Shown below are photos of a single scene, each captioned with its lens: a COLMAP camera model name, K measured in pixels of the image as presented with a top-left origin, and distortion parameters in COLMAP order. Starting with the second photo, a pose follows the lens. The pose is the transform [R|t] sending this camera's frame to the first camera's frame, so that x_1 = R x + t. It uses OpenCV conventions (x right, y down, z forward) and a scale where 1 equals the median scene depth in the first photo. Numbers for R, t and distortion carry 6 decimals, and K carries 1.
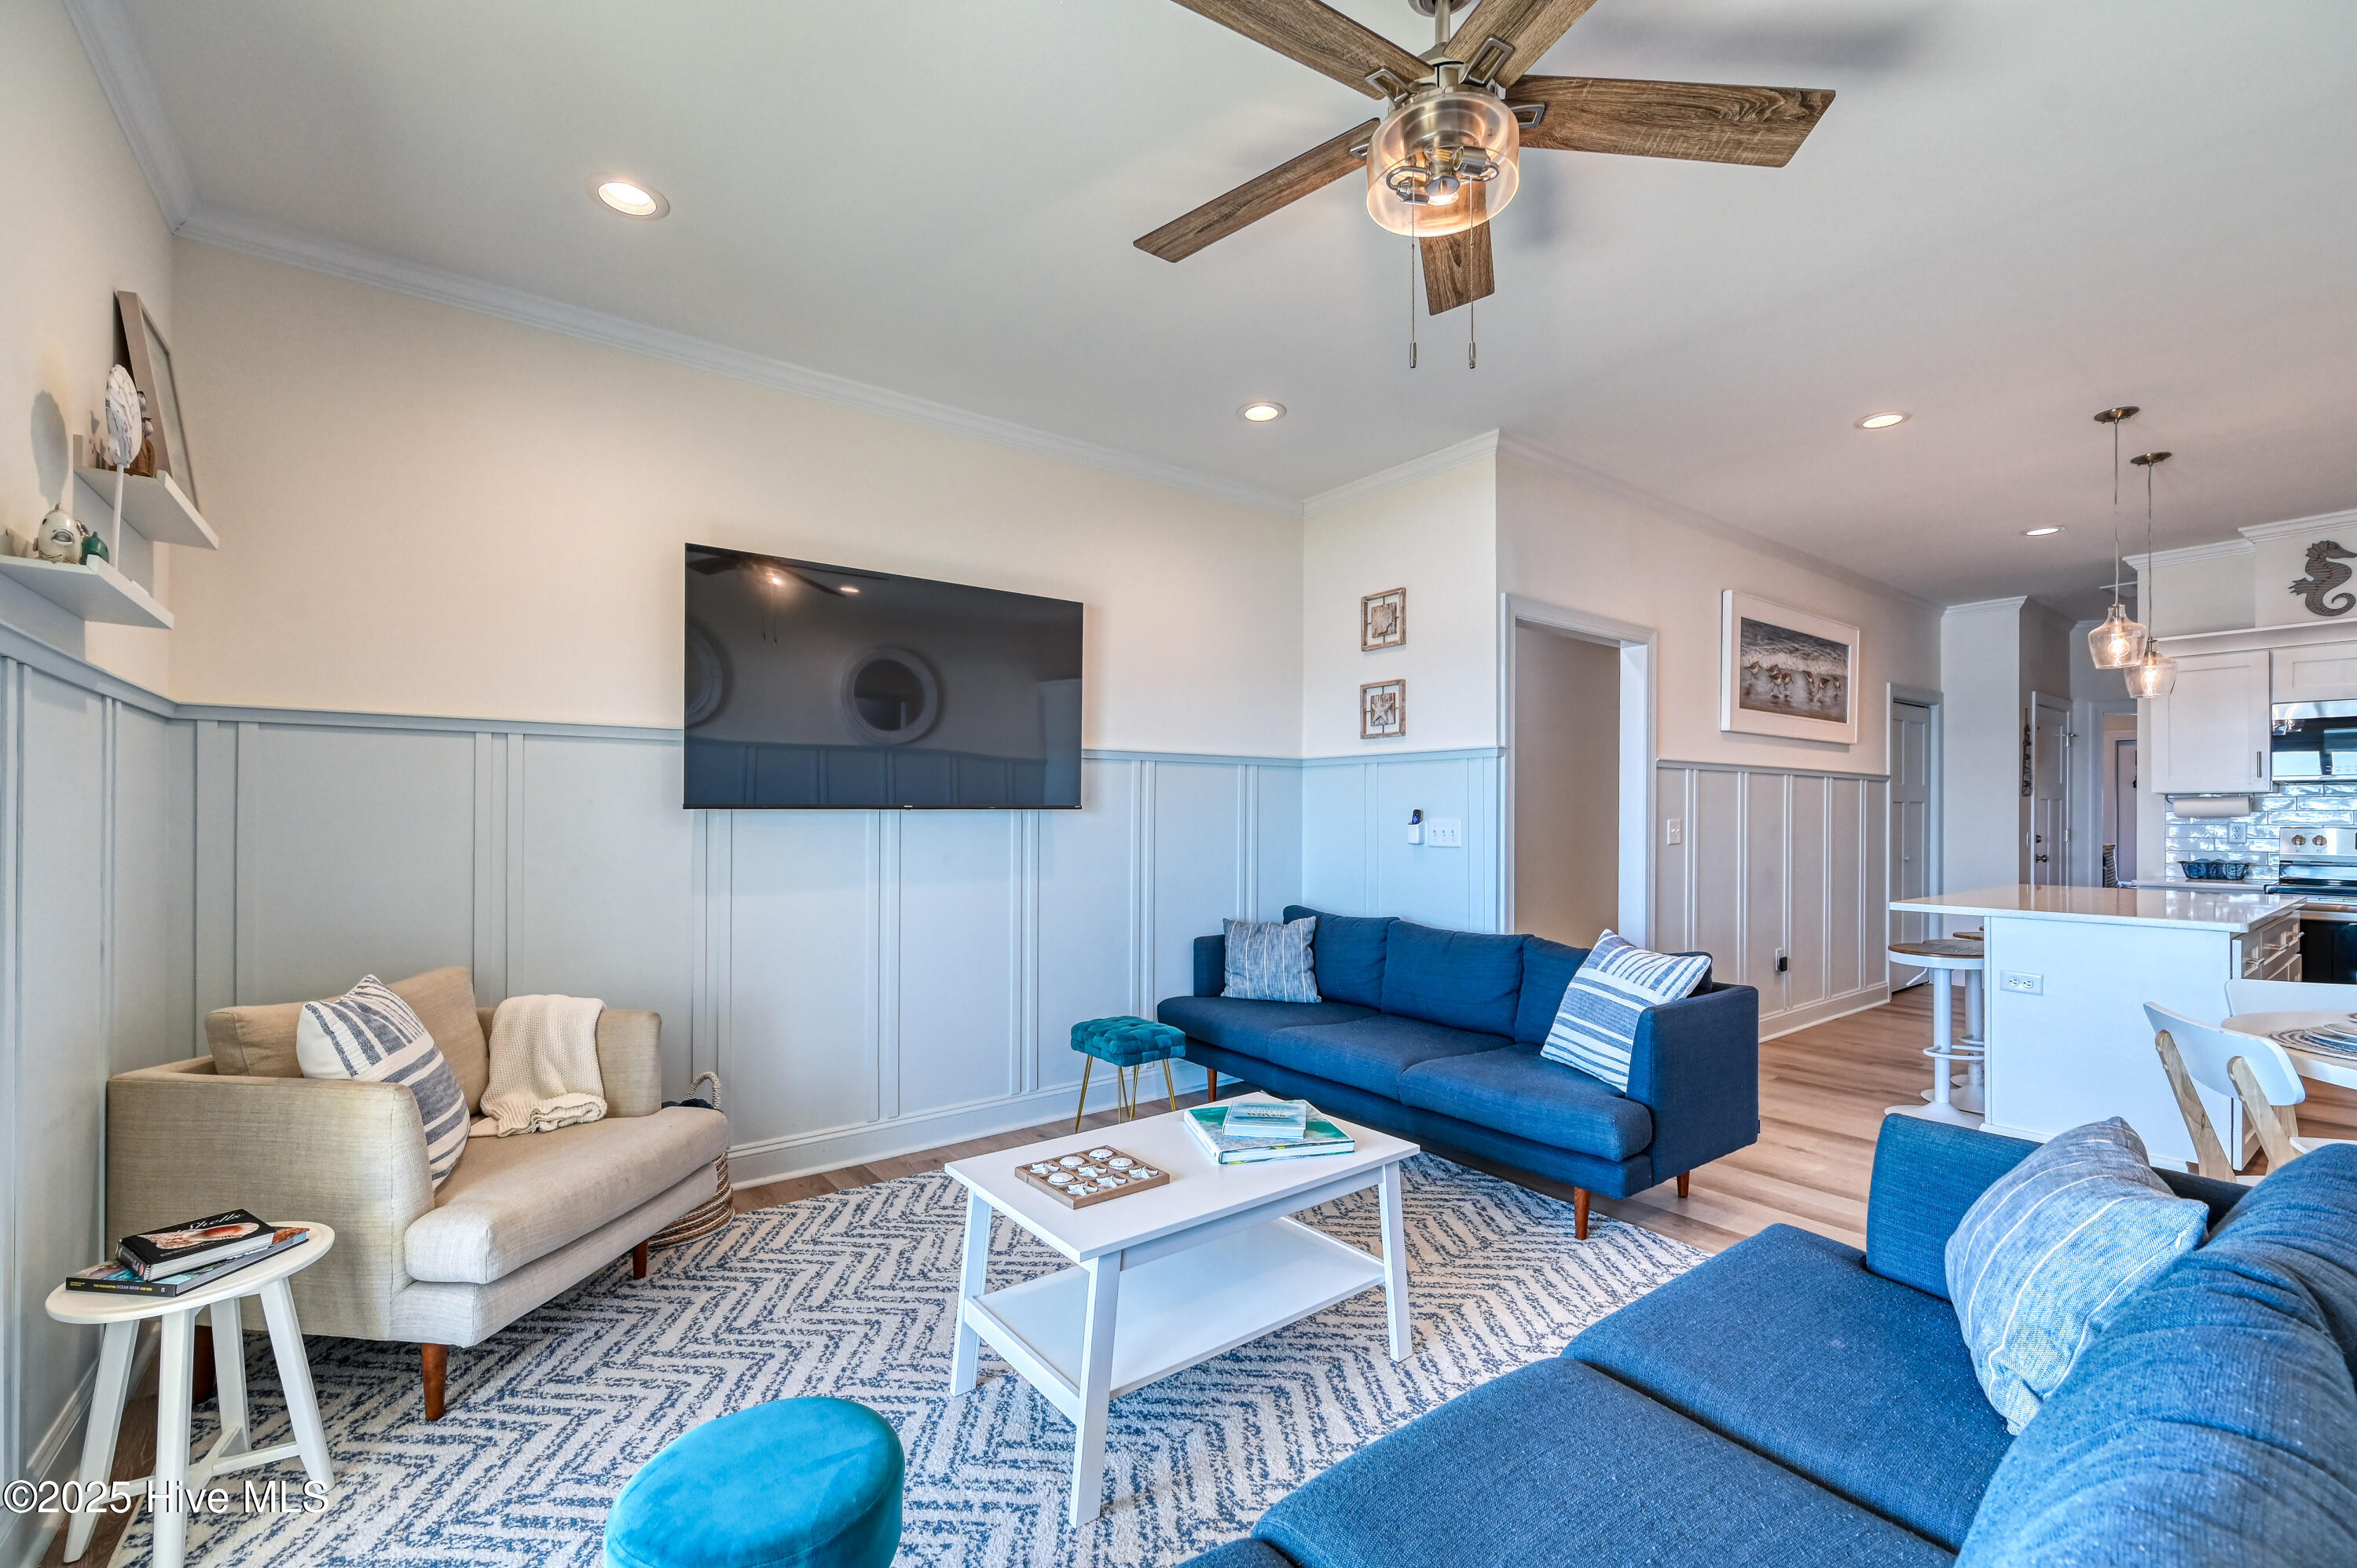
lens RADIAL K [[987.9, 0, 1189.7], [0, 987.9, 813.8], [0, 0, 1]] dist [-0.004993, 0.001438]
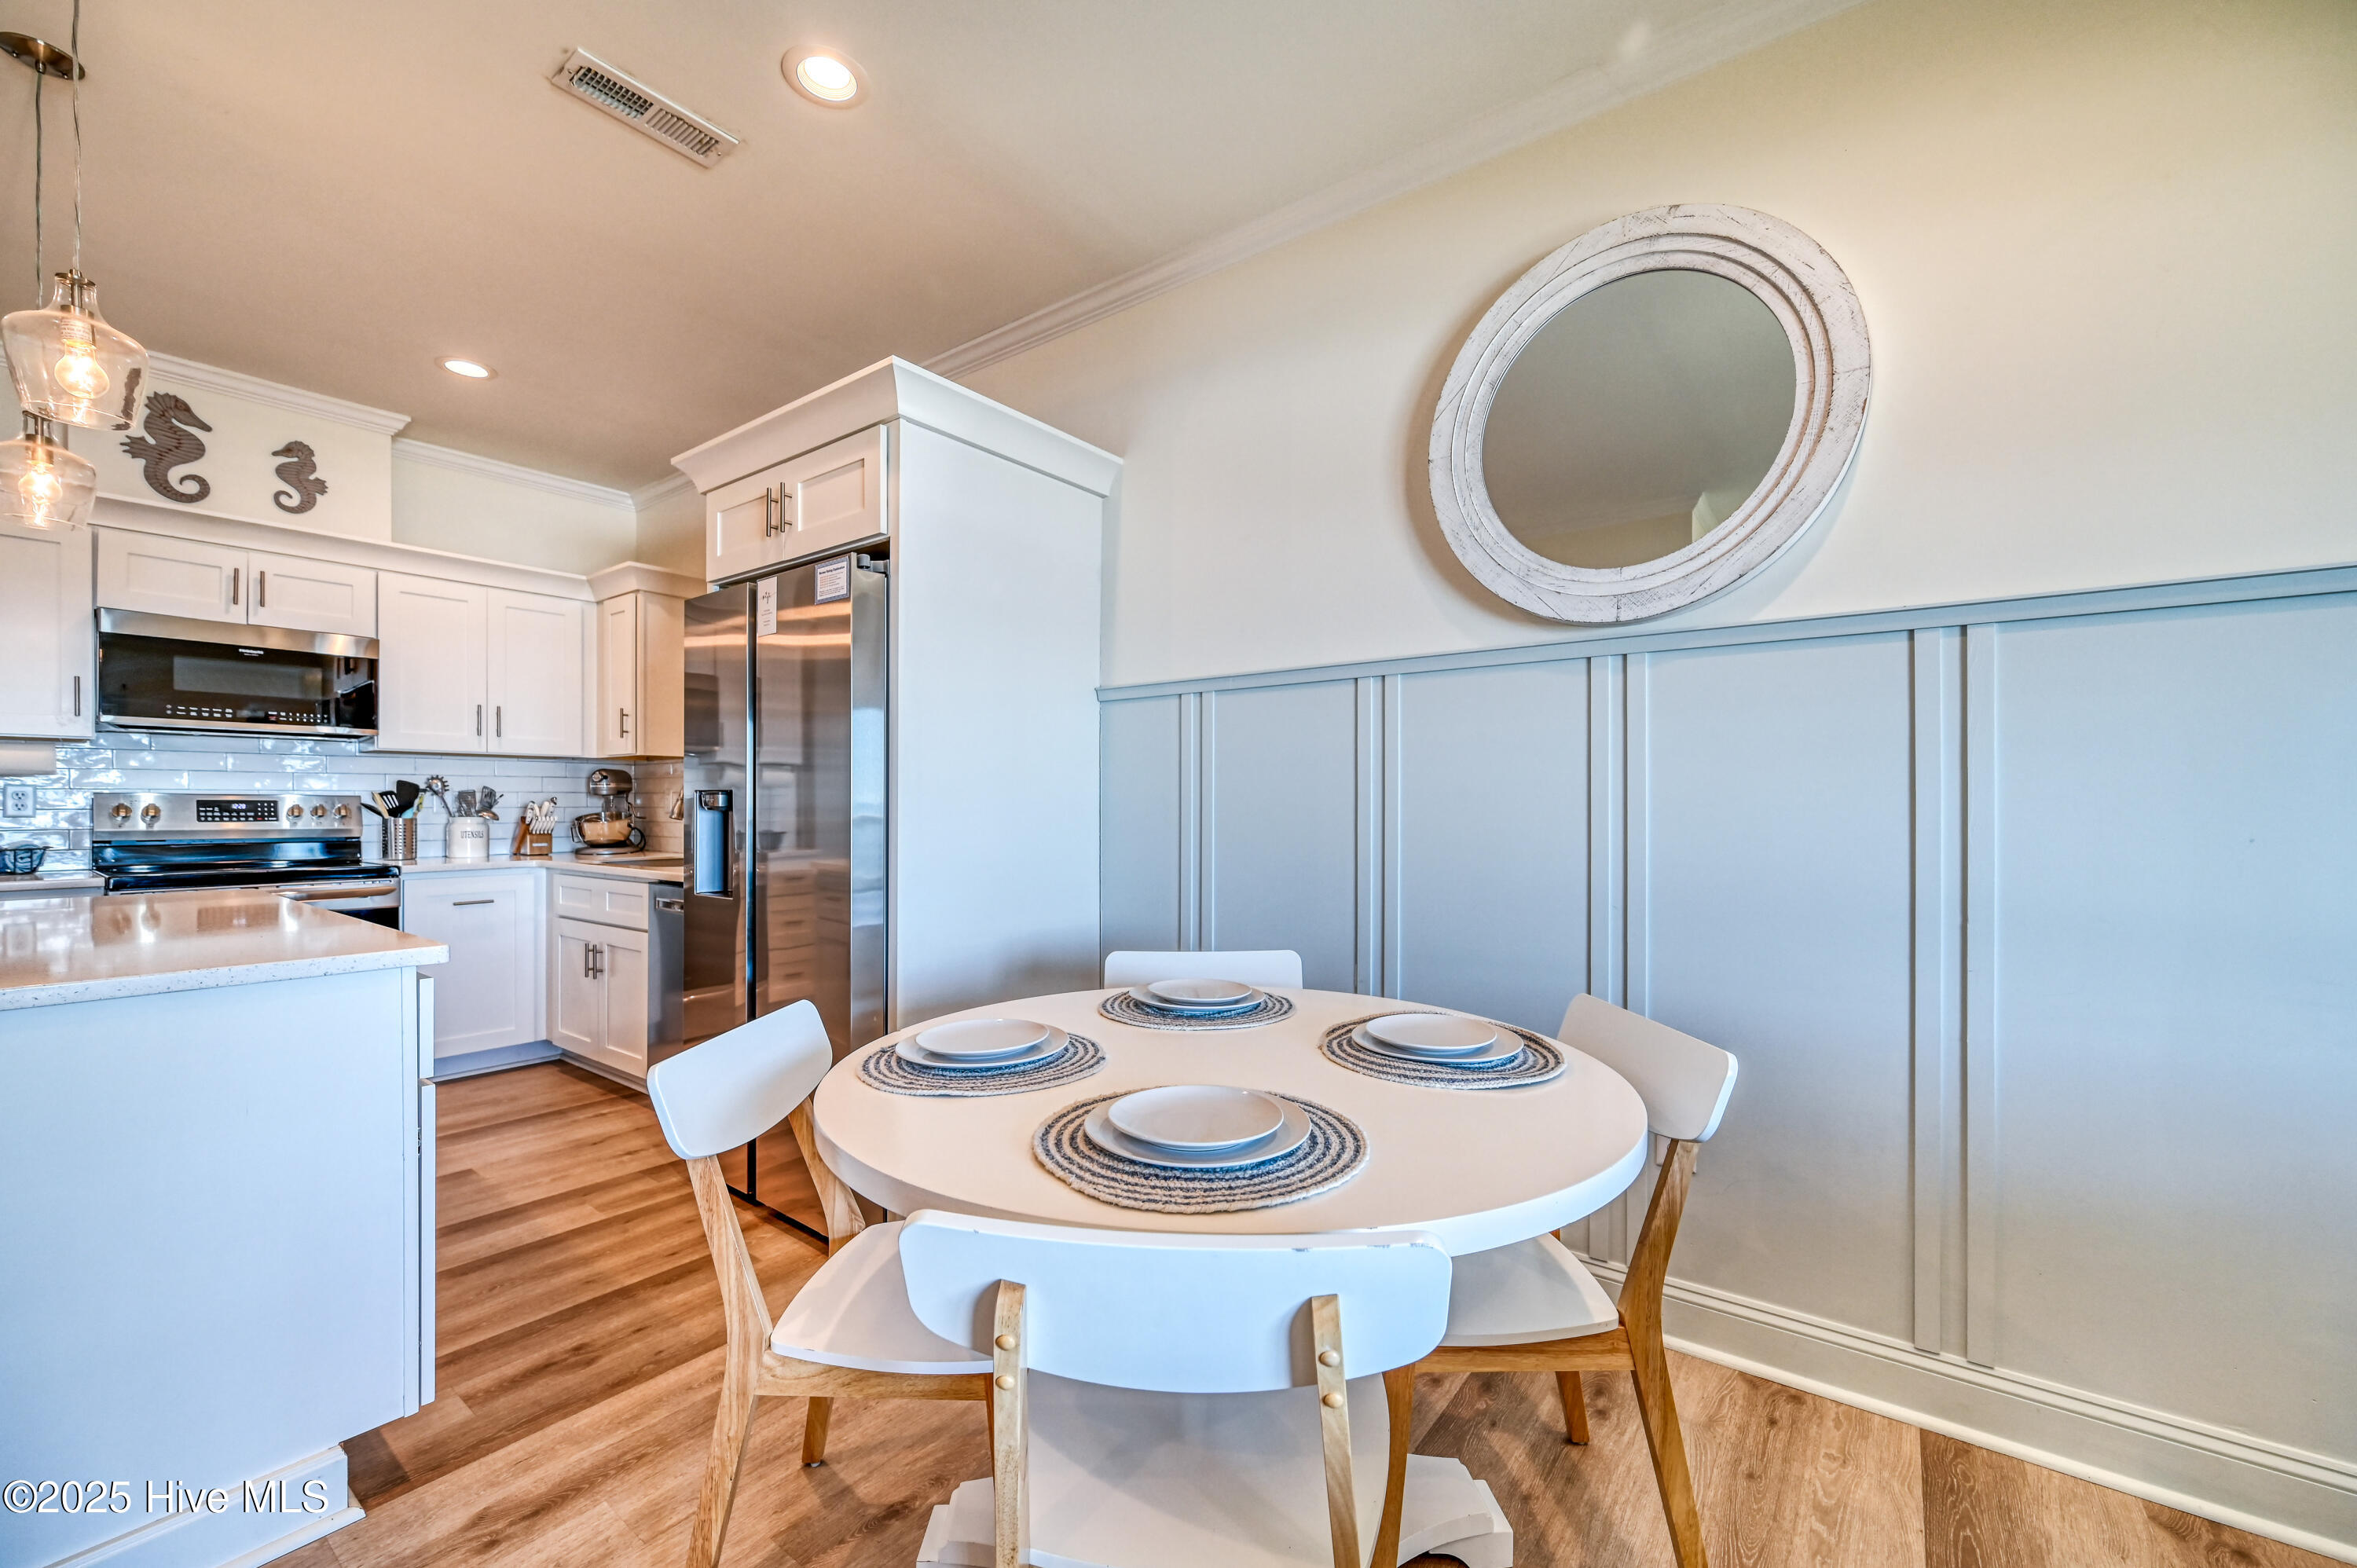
lens RADIAL K [[936.6, 0, 1180.6], [0, 936.6, 804.0], [0, 0, 1]] dist [-0.000248, 0.000638]
pose [[-0.266732, -0.000716, 0.963770, 0.334622], [-0.004284, 0.999991, -0.000442, 0.022691], [-0.963761, -0.004247, -0.266733, 0.534214]]
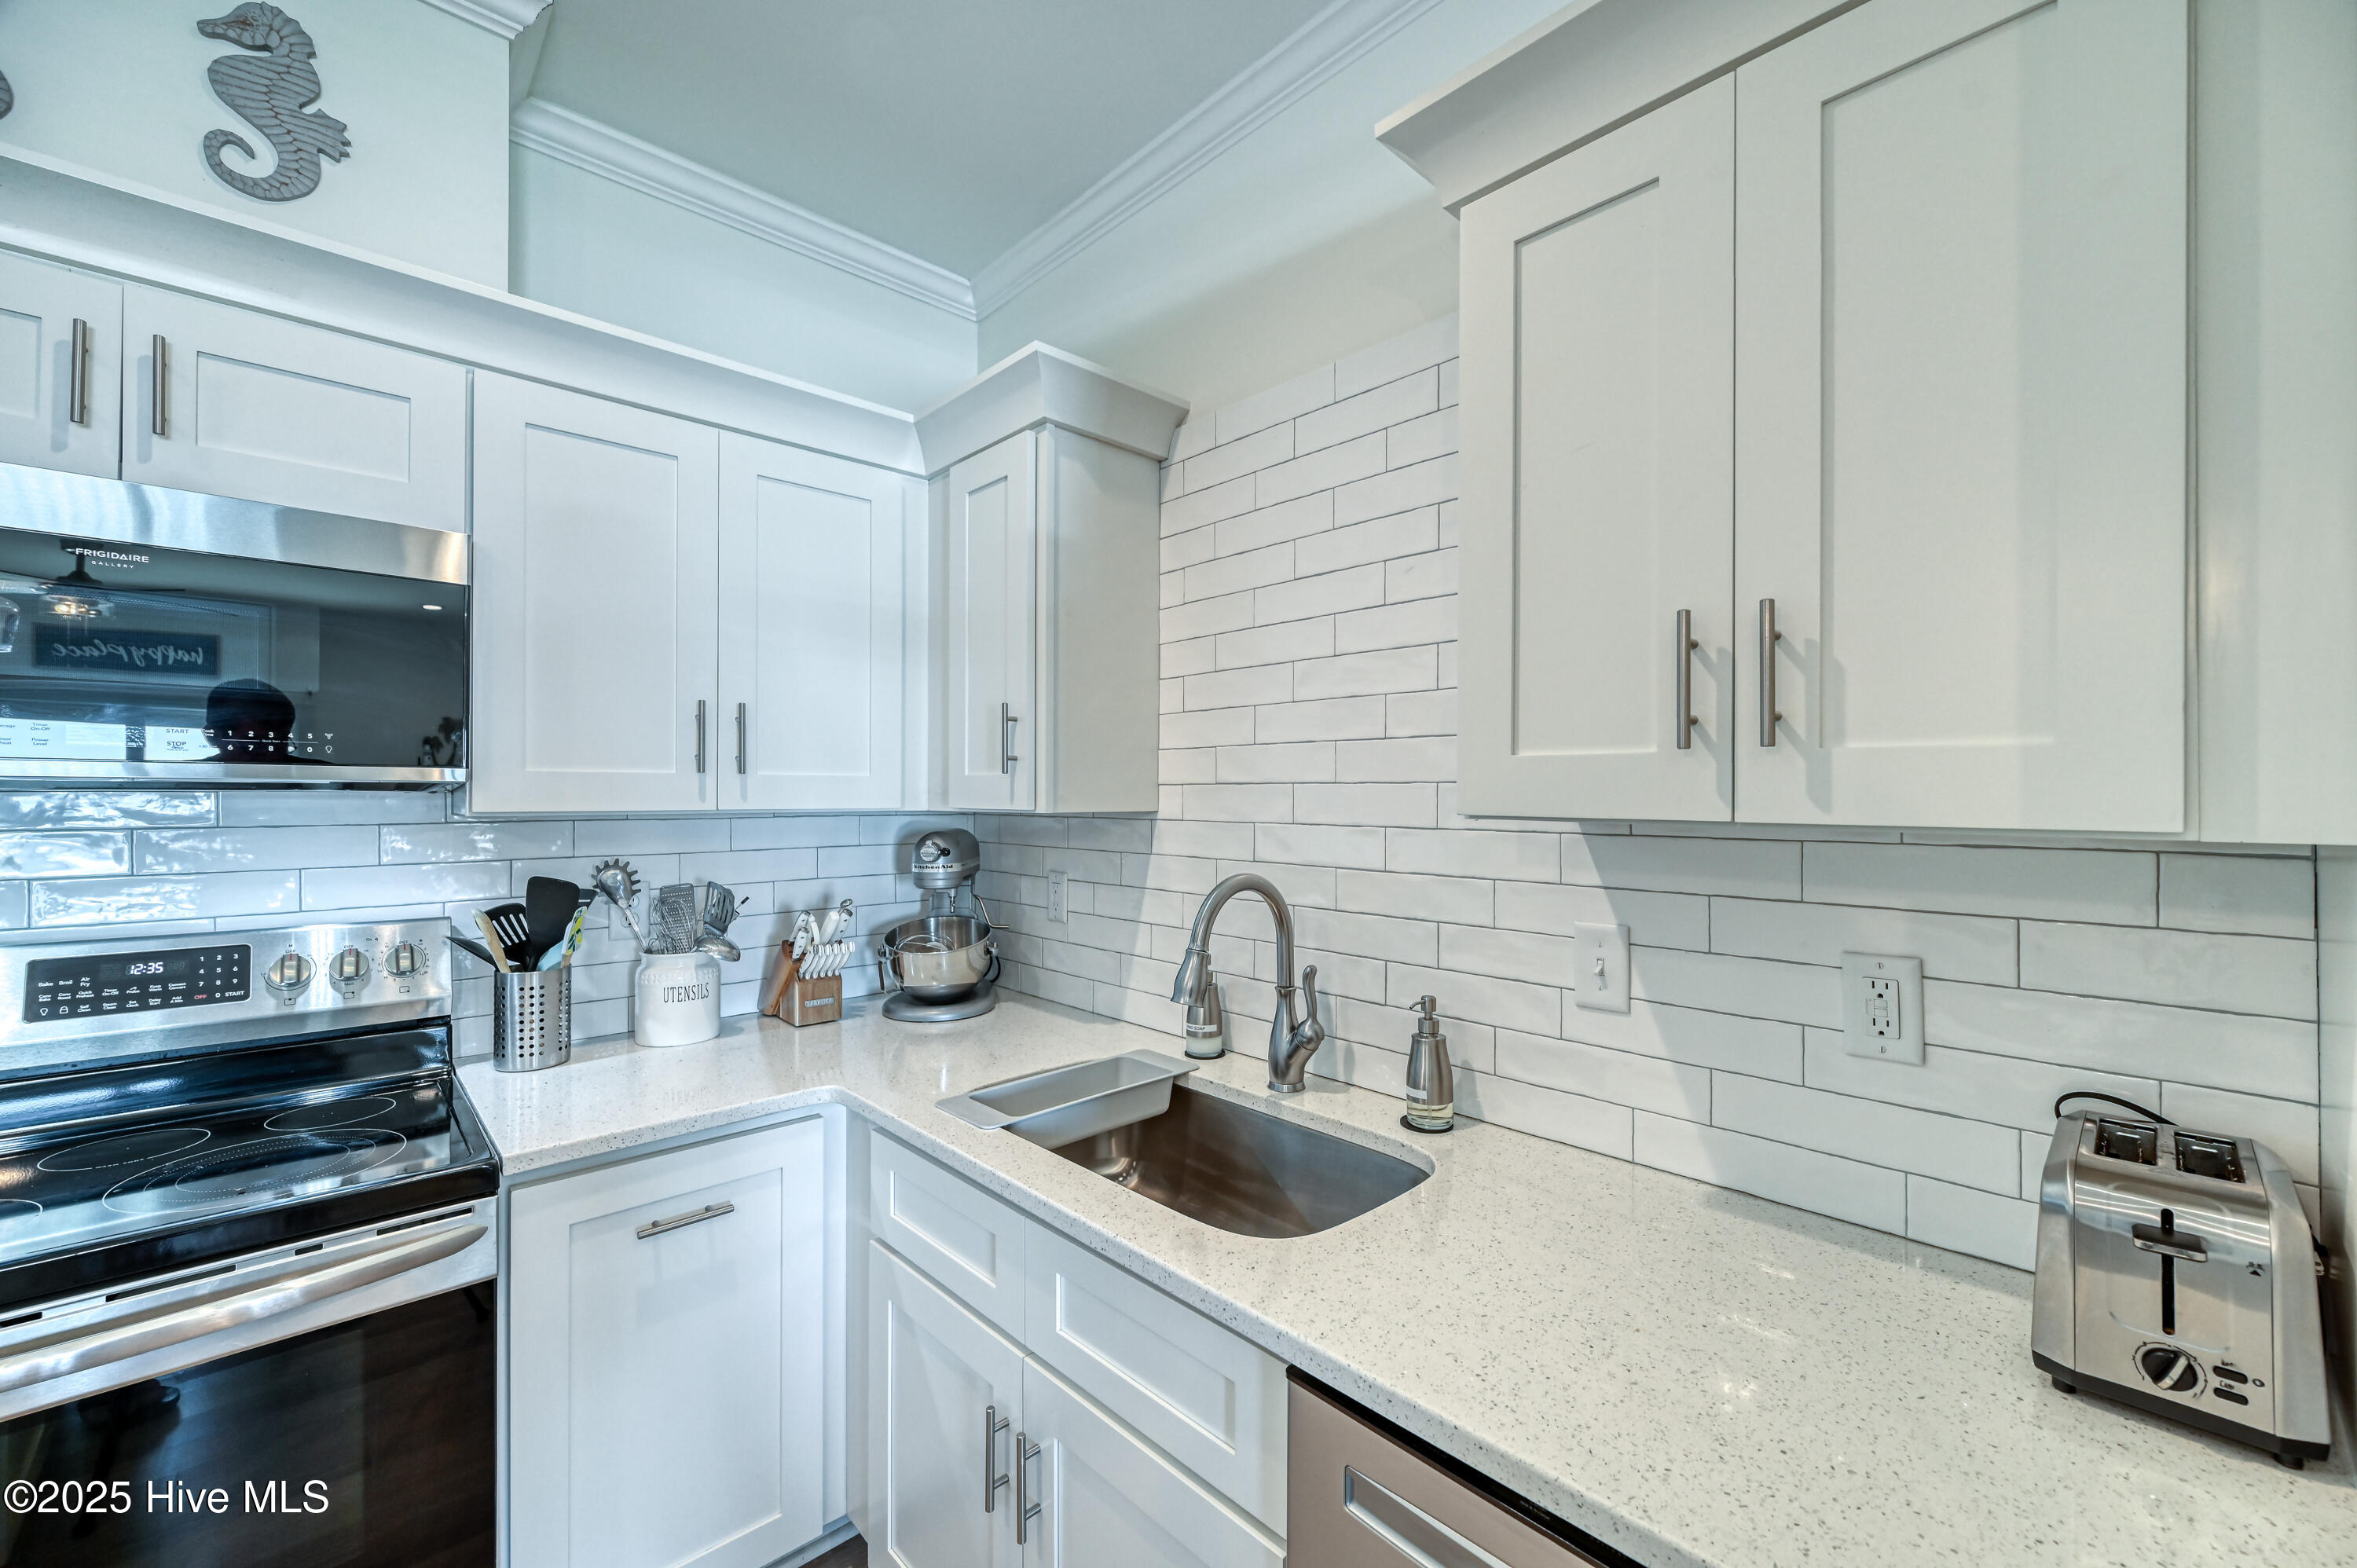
lens RADIAL K [[936.6, 0, 1178.7], [0, 936.6, 789.3], [0, 0, 1]] dist [-0.000248, 0.000638]
pose [[-0.097049, 0.004411, 0.995270, 1.017436], [-0.005193, 0.999974, -0.004938, -0.036039], [-0.995266, -0.005648, -0.097024, 0.800503]]
